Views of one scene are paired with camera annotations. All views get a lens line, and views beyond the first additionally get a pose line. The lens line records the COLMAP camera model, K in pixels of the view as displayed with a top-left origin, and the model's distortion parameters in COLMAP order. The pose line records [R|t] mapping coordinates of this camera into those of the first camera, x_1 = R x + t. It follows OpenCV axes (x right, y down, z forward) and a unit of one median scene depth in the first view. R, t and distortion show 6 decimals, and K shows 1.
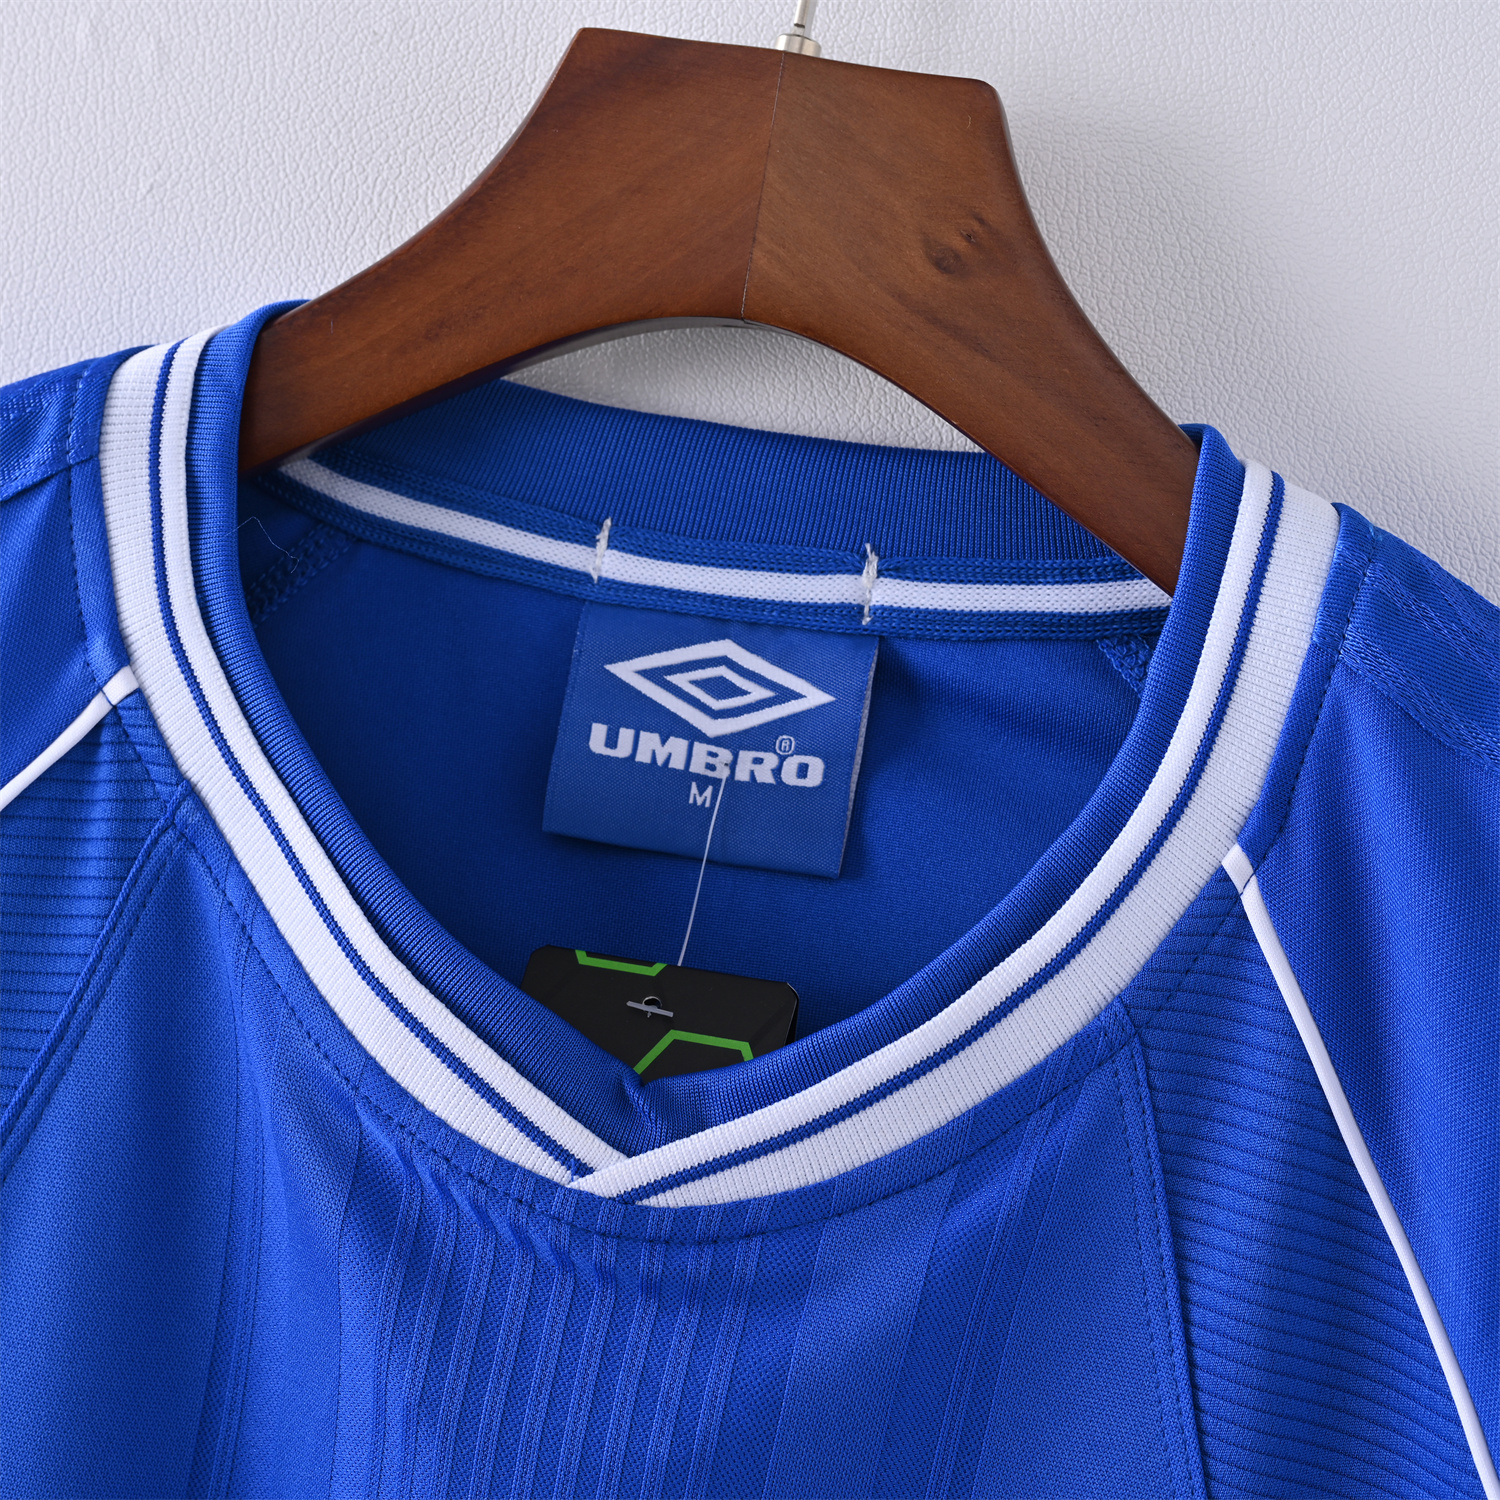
lens RADIAL K [[4034.8, 0, 750.0], [0, 4034.8, 750.0], [0, 0, 1]] dist [-0.110510, 0.123511]
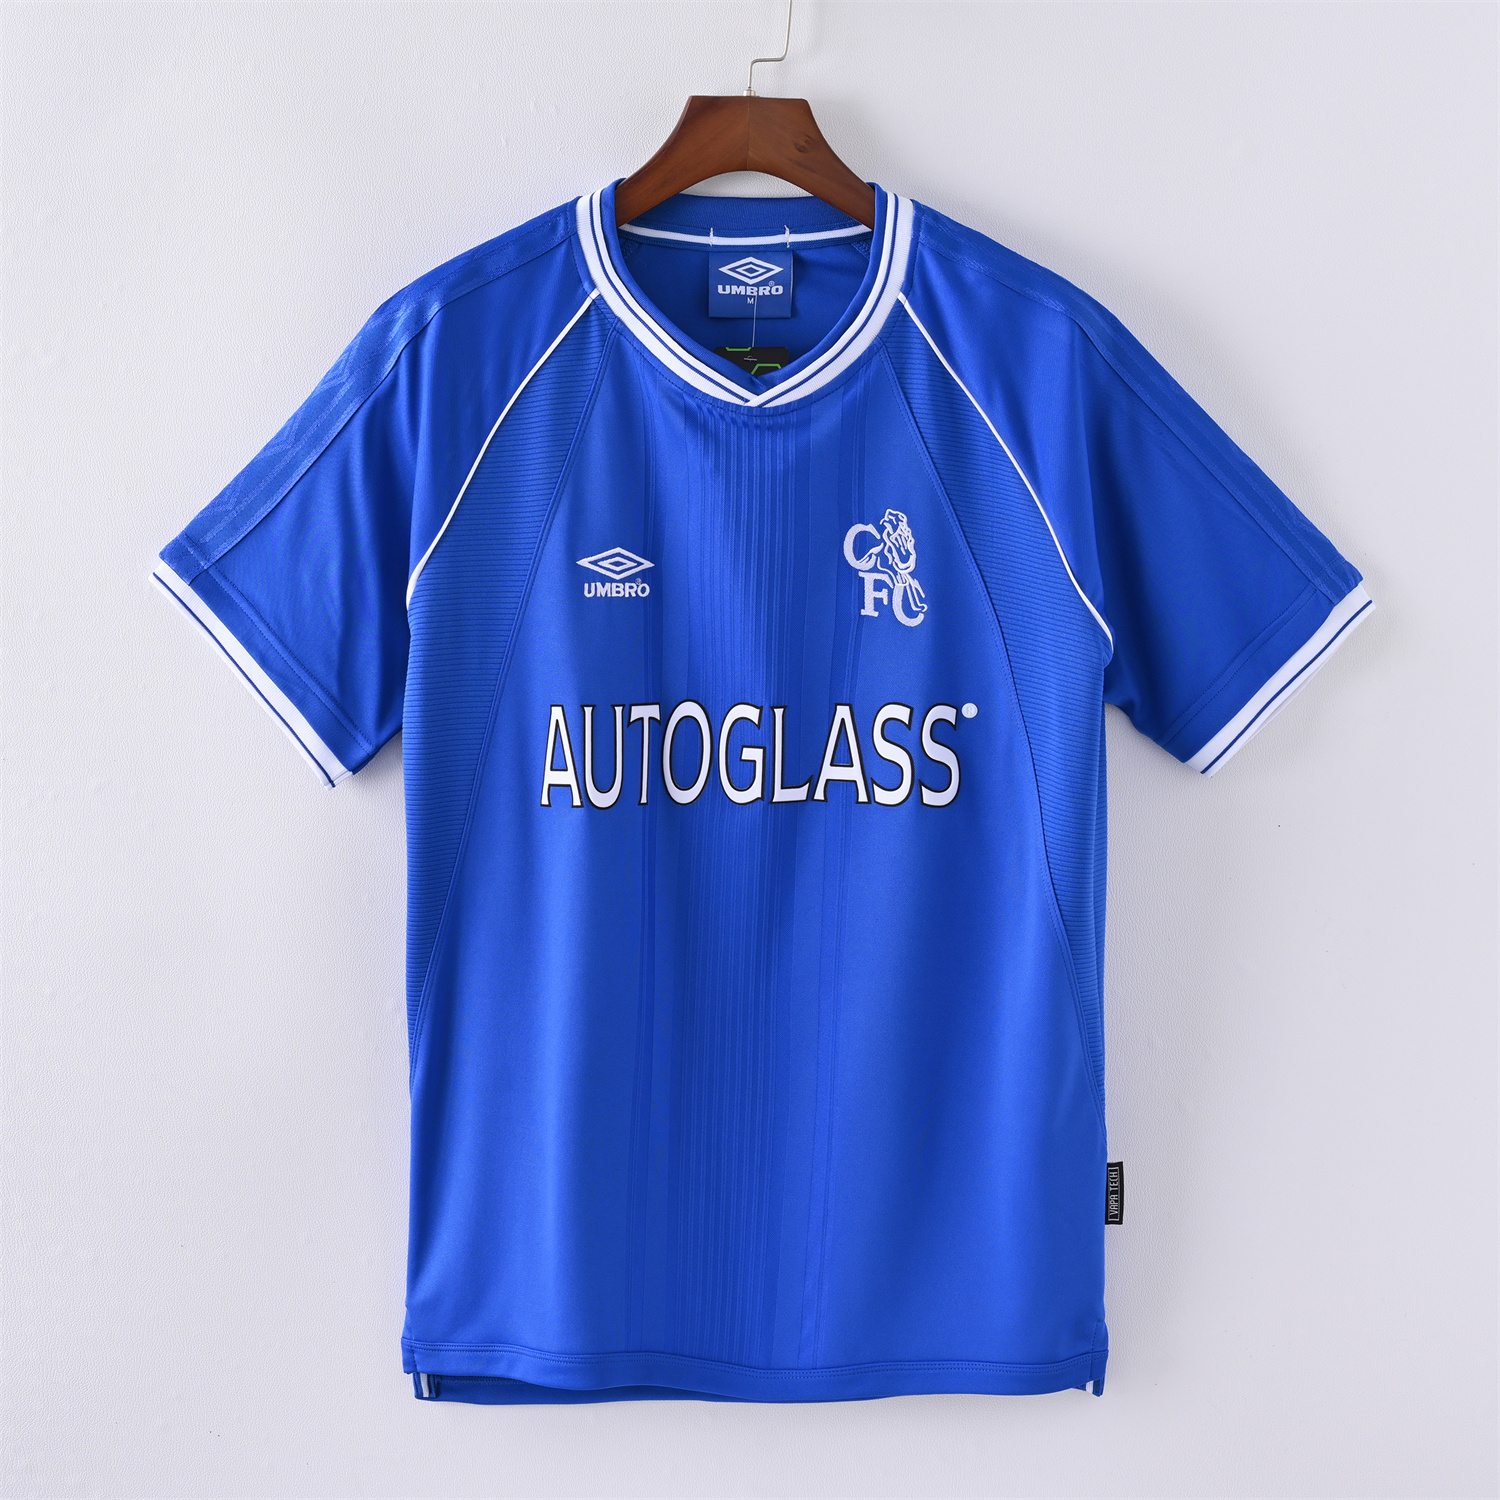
lens RADIAL K [[4034.8, 0, 750.0], [0, 4034.8, 750.0], [0, 0, 1]] dist [-0.110510, 0.123511]
pose [[0.978239, -0.159746, 0.132398, -0.571738], [0.142051, 0.980774, 0.133804, -0.079512], [-0.151227, -0.112086, 0.982124, -2.676932]]
